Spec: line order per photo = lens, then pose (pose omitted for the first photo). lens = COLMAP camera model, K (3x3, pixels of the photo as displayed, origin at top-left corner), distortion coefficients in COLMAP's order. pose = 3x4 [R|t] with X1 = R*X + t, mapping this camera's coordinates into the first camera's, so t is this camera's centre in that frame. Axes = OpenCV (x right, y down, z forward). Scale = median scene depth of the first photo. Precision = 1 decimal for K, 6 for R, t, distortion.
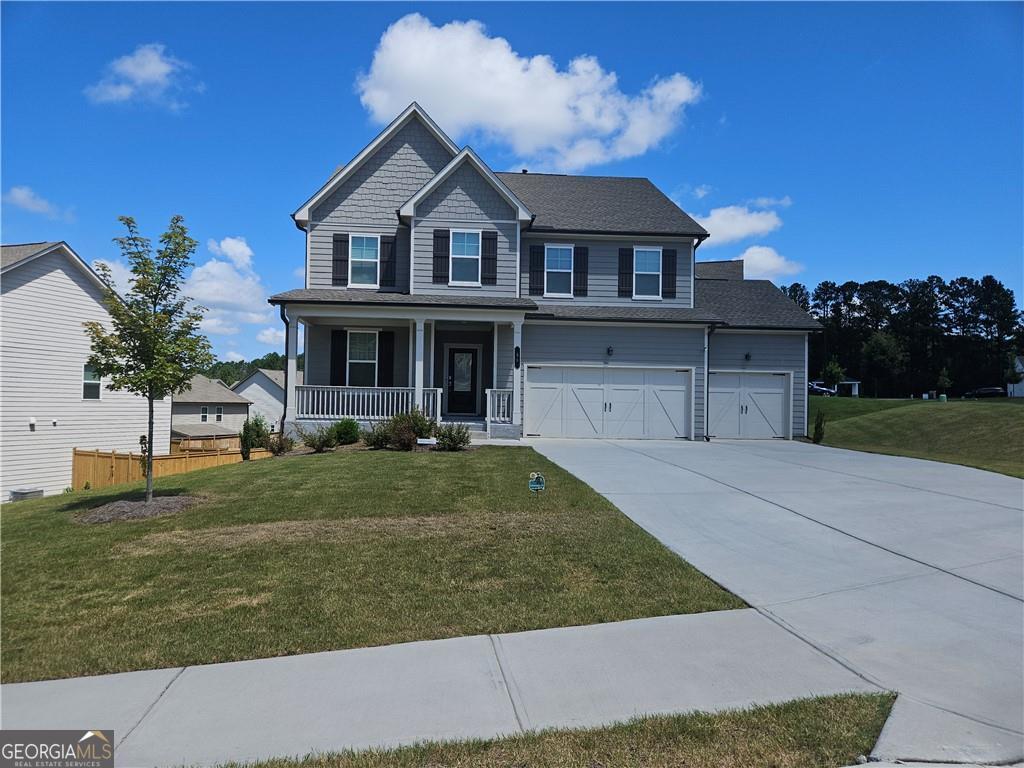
lens RADIAL K [[683.8, 0, 474.3], [0, 683.8, 385.9], [0, 0, 1]] dist [0.060957, -0.001135]
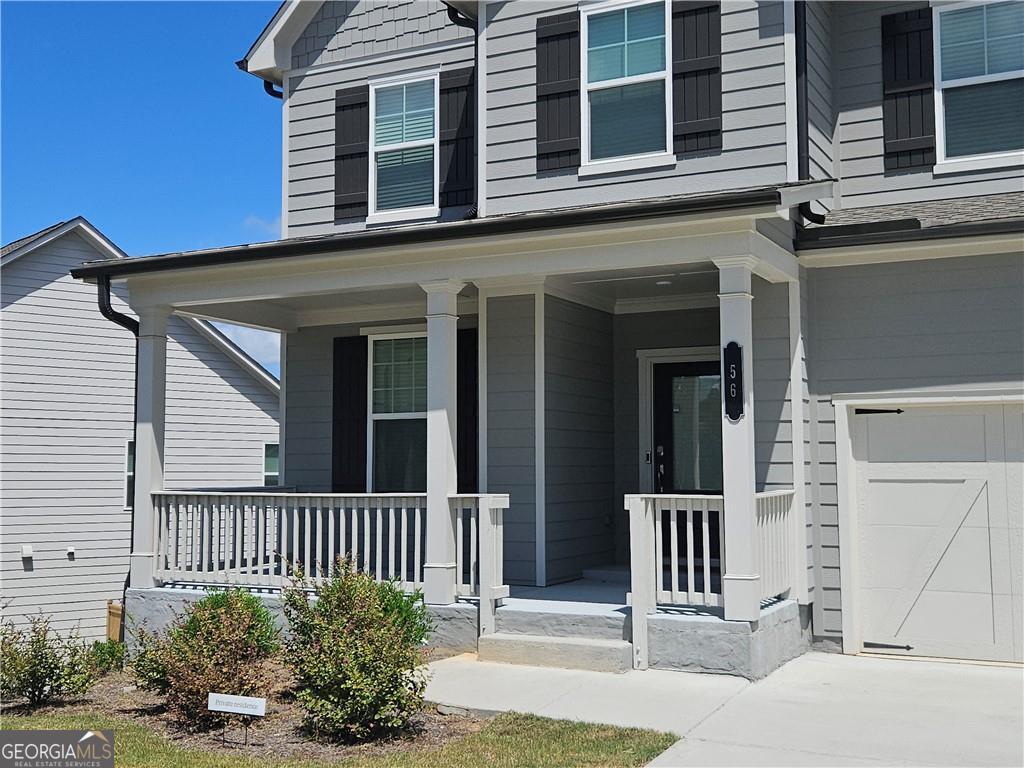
lens RADIAL K [[1213.2, 0, 489.9], [0, 1213.2, 368.4], [0, 0, 1]] dist [0.090592, -0.206605]
pose [[0.858306, -0.064455, -0.509073, 0.210107], [0.029689, 0.996656, -0.076132, -0.010242], [0.512278, 0.050231, 0.857350, 0.462809]]
